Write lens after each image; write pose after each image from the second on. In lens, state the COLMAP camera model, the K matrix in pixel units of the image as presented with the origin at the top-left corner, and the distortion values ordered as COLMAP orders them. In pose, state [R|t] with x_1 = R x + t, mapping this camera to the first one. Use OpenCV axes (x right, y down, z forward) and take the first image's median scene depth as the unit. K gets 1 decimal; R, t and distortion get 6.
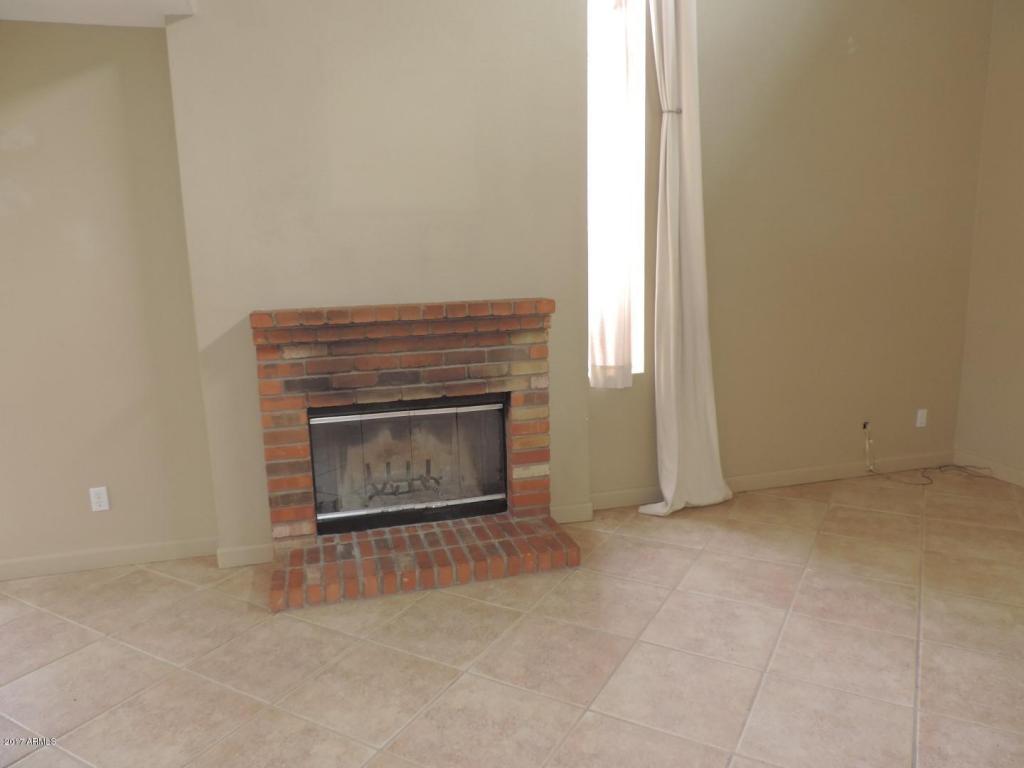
lens RADIAL K [[727.7, 0, 514.2], [0, 727.7, 384.6], [0, 0, 1]] dist [-0.025293, 0.004030]
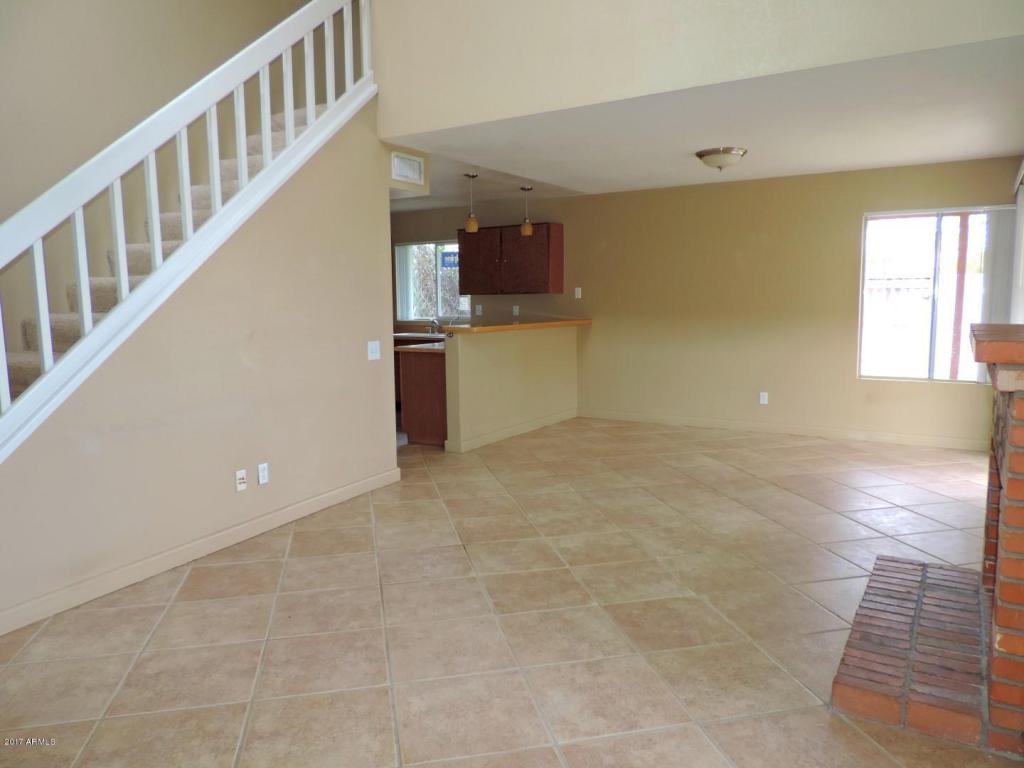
lens RADIAL K [[727.7, 0, 521.4], [0, 727.7, 388.6], [0, 0, 1]] dist [-0.025293, 0.004030]
pose [[-0.734381, 0.114692, -0.668977, 0.721656], [-0.101926, 0.955808, 0.275758, -0.202867], [0.671041, 0.270697, -0.690237, 1.163381]]
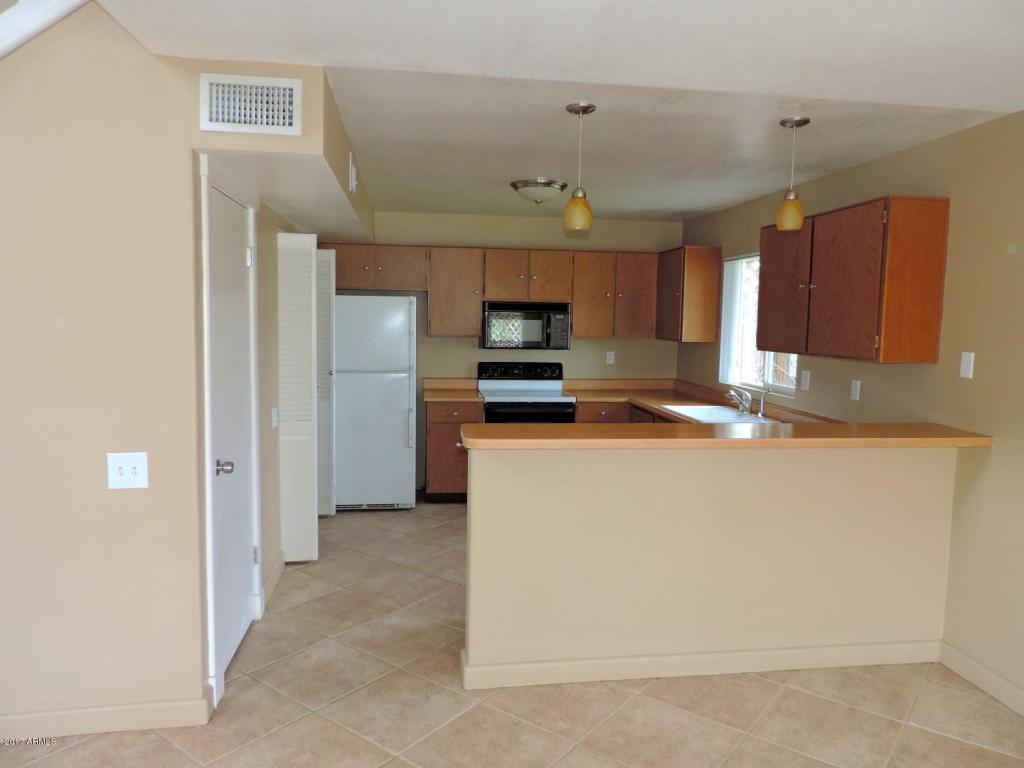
lens RADIAL K [[727.7, 0, 514.4], [0, 727.7, 387.1], [0, 0, 1]] dist [-0.025293, 0.004030]
pose [[-0.990558, -0.008629, 0.136824, -0.547915], [0.030238, 0.959688, 0.279435, -0.122273], [-0.133720, 0.280934, -0.950366, 0.566229]]
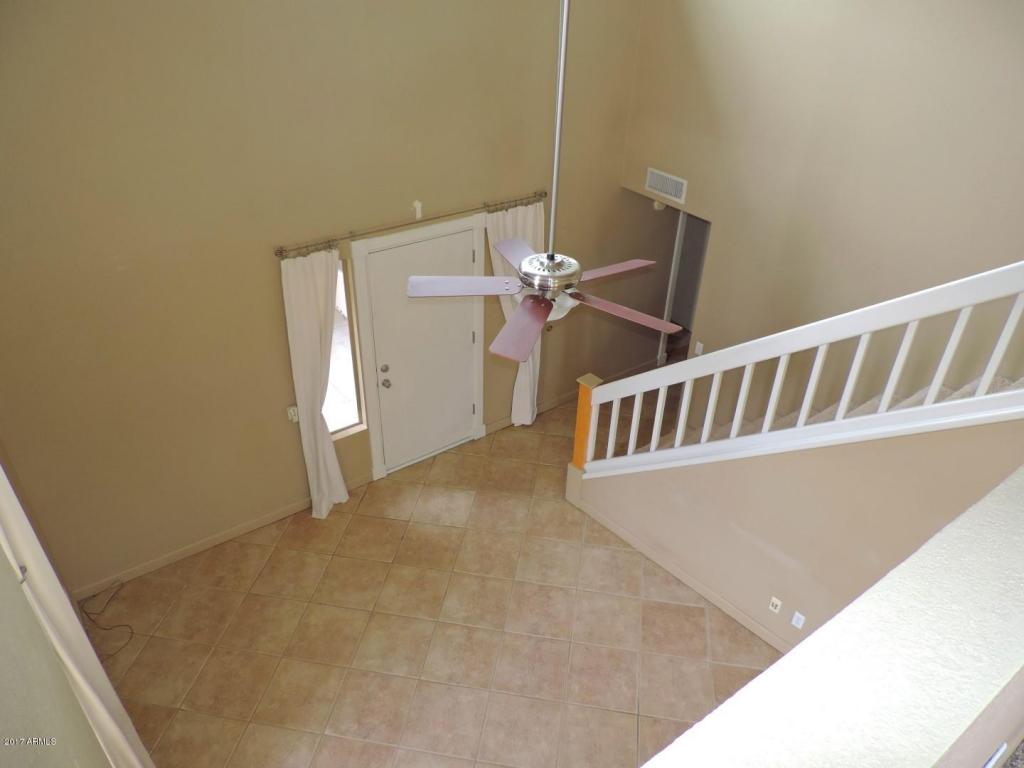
lens RADIAL K [[727.7, 0, 504.3], [0, 727.7, 376.4], [0, 0, 1]] dist [-0.025293, 0.004030]
pose [[-0.345523, -0.499742, 0.794274, -0.408473], [0.163301, 0.801470, 0.575308, -0.924094], [-0.924092, 0.328488, -0.195318, 0.700627]]
